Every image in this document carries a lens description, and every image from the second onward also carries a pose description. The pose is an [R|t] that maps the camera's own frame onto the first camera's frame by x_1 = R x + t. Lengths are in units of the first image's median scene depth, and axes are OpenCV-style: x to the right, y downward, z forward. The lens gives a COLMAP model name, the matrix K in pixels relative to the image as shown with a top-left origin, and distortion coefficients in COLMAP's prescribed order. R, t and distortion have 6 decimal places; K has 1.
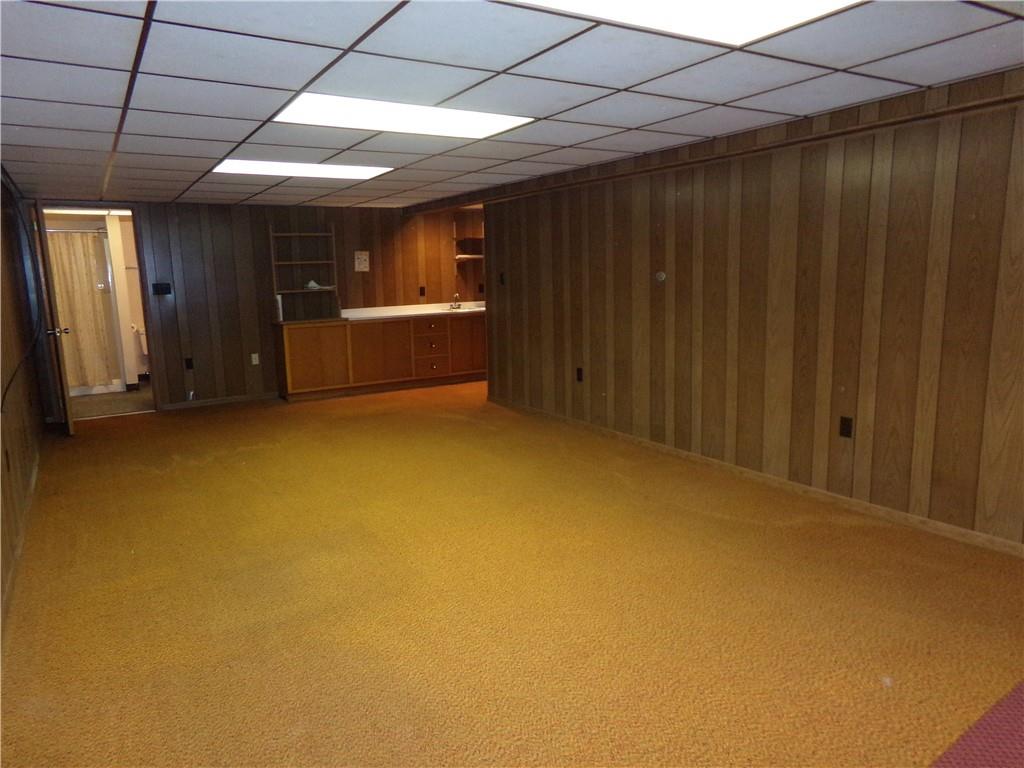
lens RADIAL K [[686.0, 0, 512.0], [0, 686.0, 384.0], [0, 0, 1]] dist [-0.002990, -0.000471]
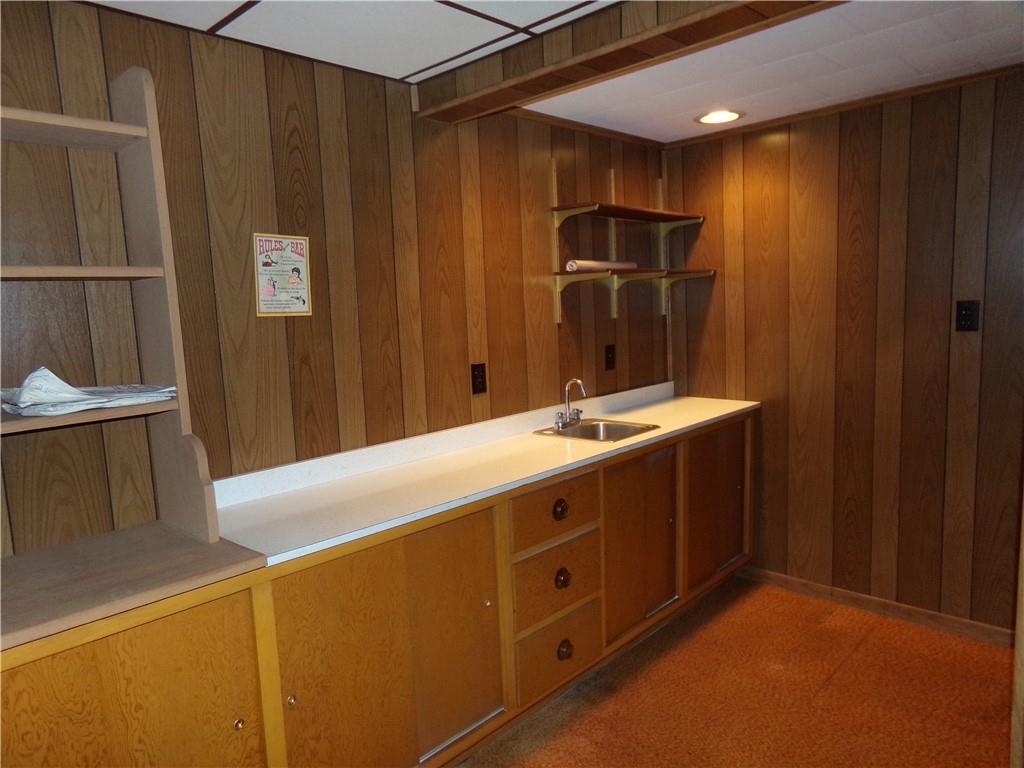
lens RADIAL K [[686.0, 0, 512.0], [0, 686.0, 384.0], [0, 0, 1]] dist [-0.002990, -0.000471]
pose [[0.969411, -0.037359, 0.242583, -0.198700], [0.052217, 0.997114, -0.055108, -0.120473], [-0.239824, 0.066089, 0.968564, 0.735986]]
